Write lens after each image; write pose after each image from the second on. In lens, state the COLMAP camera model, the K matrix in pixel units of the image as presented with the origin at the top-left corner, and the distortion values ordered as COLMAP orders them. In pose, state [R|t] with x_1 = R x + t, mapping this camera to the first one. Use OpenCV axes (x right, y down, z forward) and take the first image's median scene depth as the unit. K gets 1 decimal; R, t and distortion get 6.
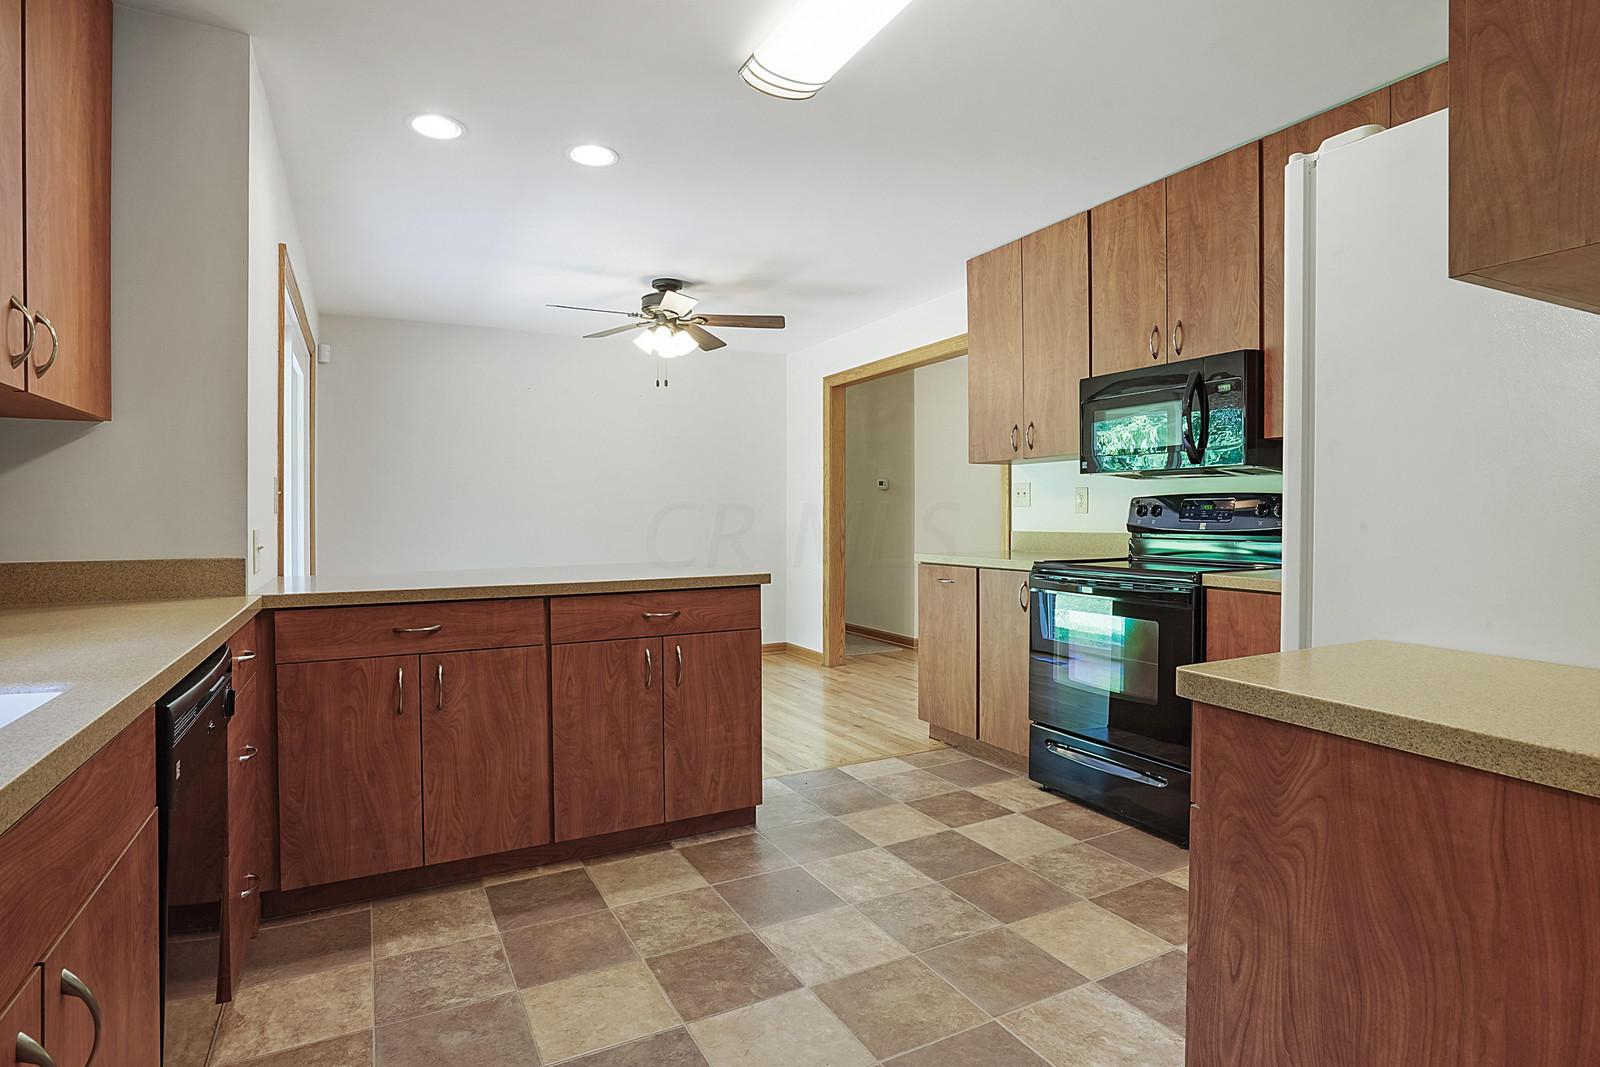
lens RADIAL K [[805.6, 0, 798.9], [0, 805.6, 525.5], [0, 0, 1]] dist [-0.035896, 0.000357]
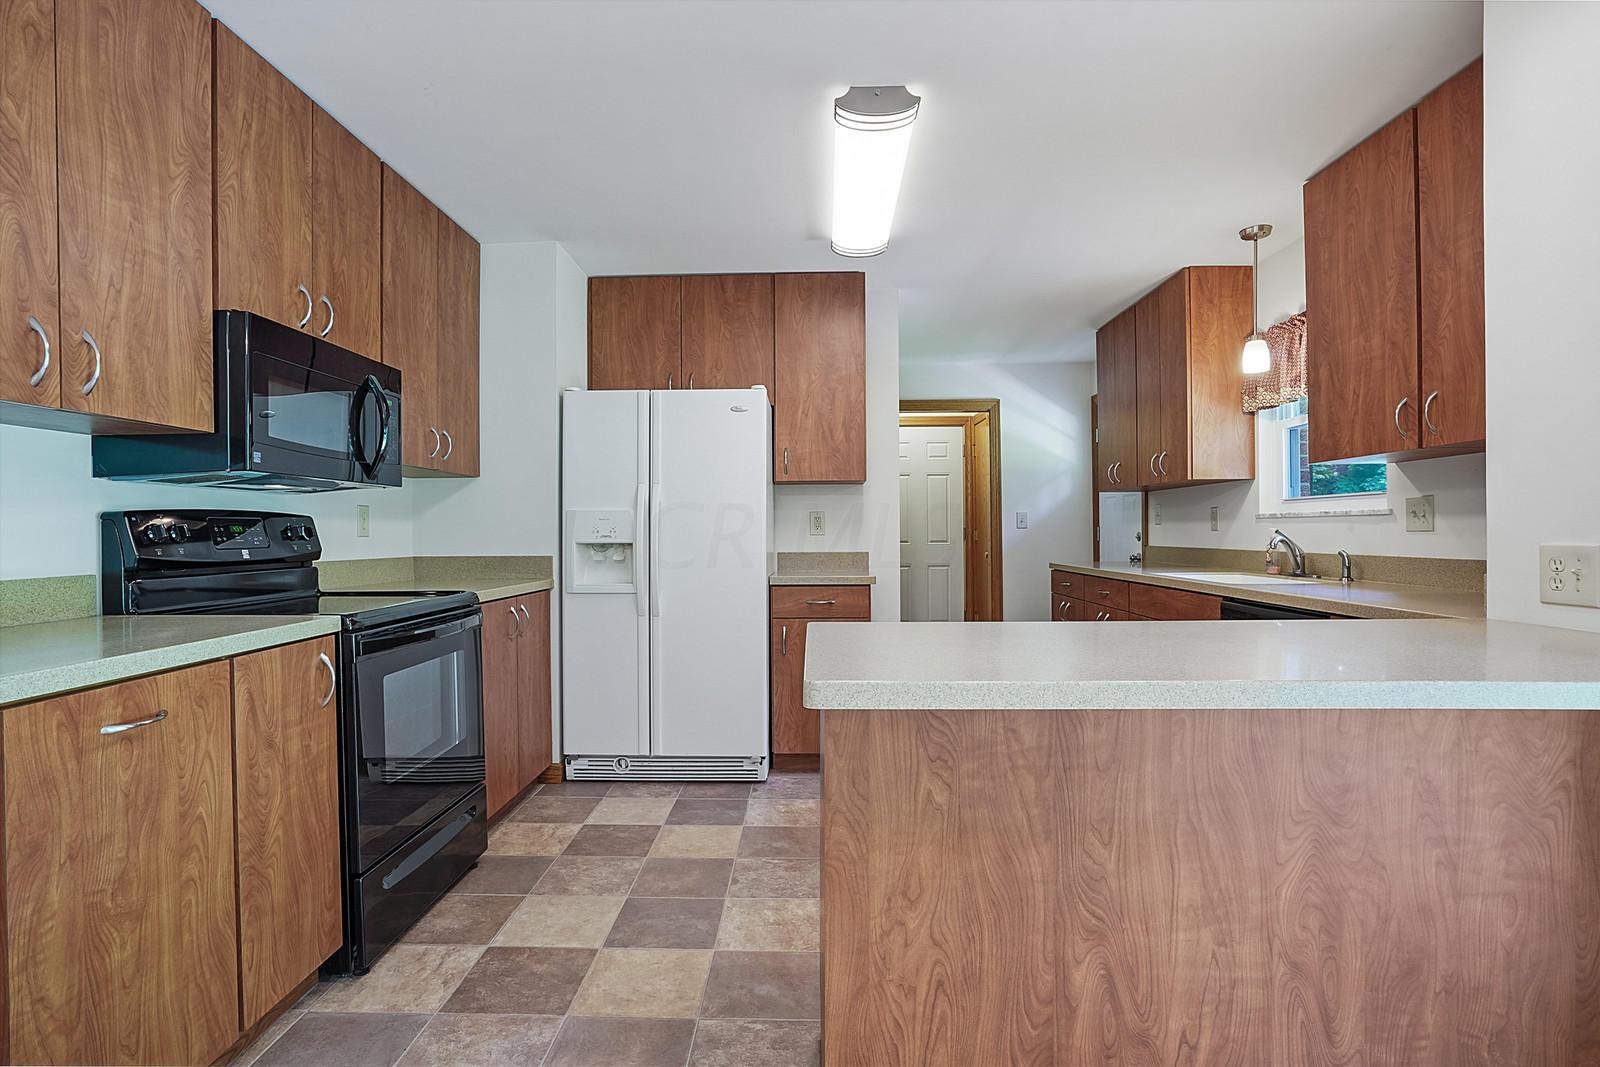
lens RADIAL K [[802.1, 0, 793.6], [0, 802.1, 533.2], [0, 0, 1]] dist [-0.051958, 0.025426]
pose [[-0.868112, 0.004946, 0.496343, -0.334192], [0.015345, 0.999740, 0.016876, -0.025109], [-0.496131, 0.022266, -0.867962, 1.509360]]
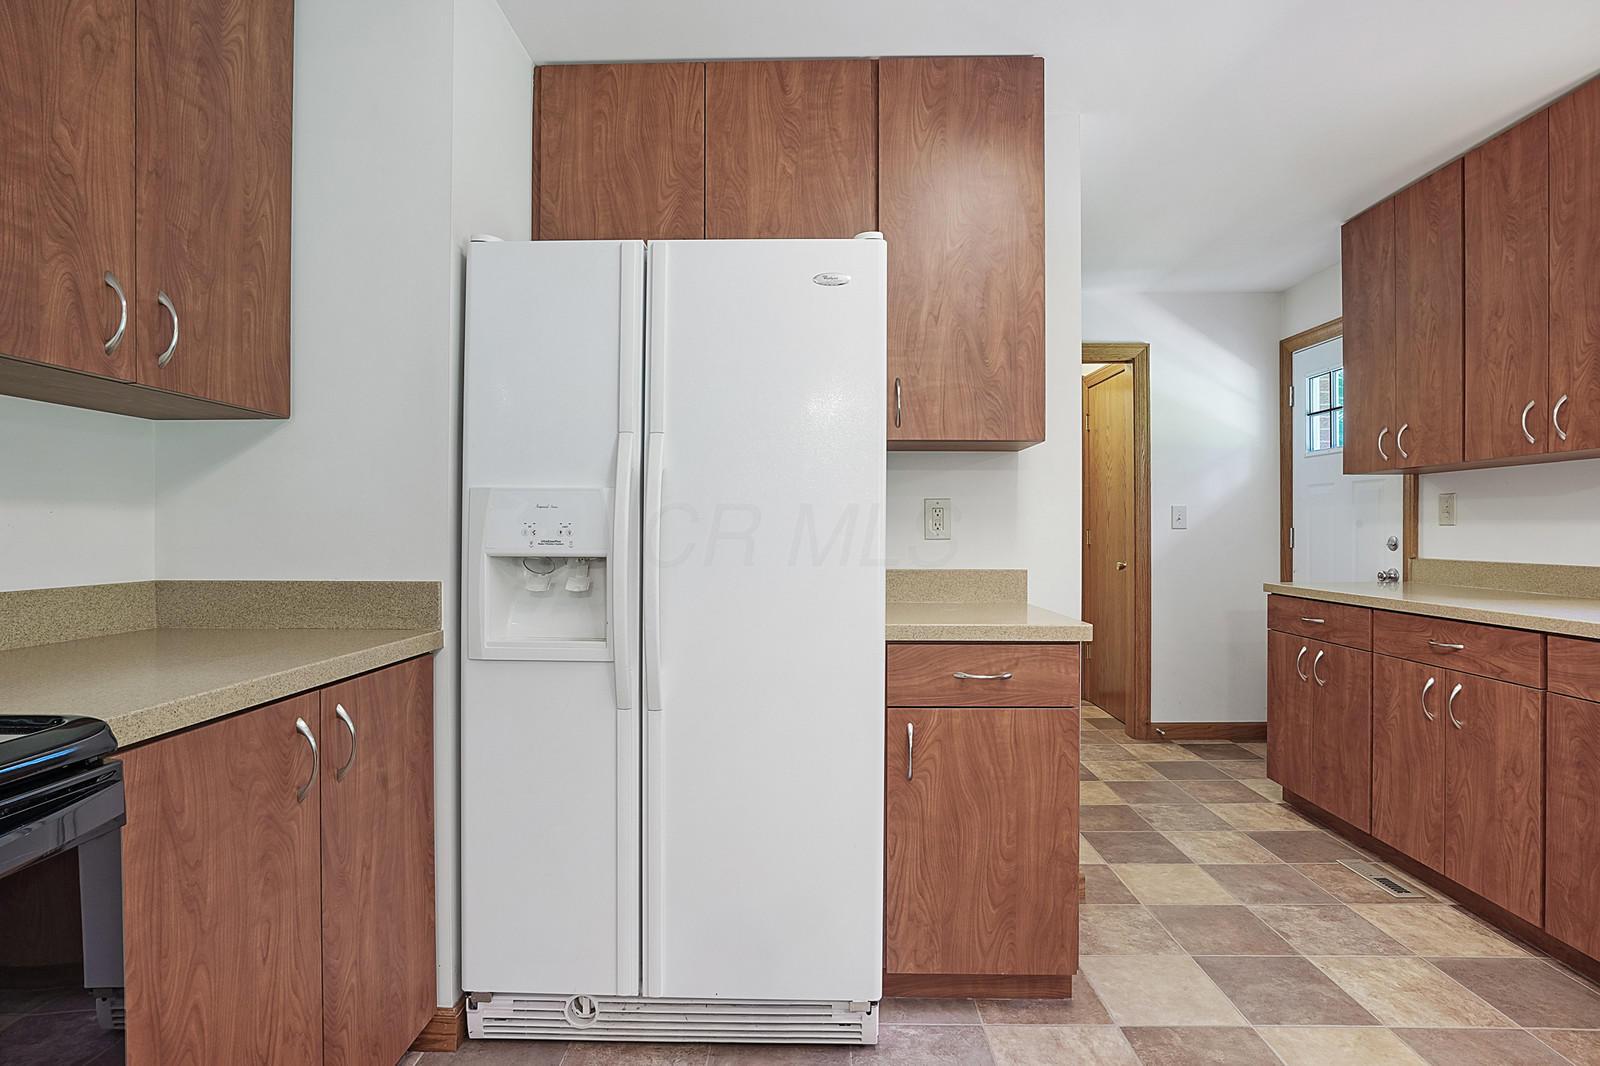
lens RADIAL K [[805.6, 0, 798.9], [0, 805.6, 525.0], [0, 0, 1]] dist [-0.035896, 0.000357]
pose [[-0.872783, 0.003270, 0.488097, 0.066442], [0.008696, 0.999923, 0.008849, -0.020896], [-0.488030, 0.011968, -0.872745, 1.026336]]
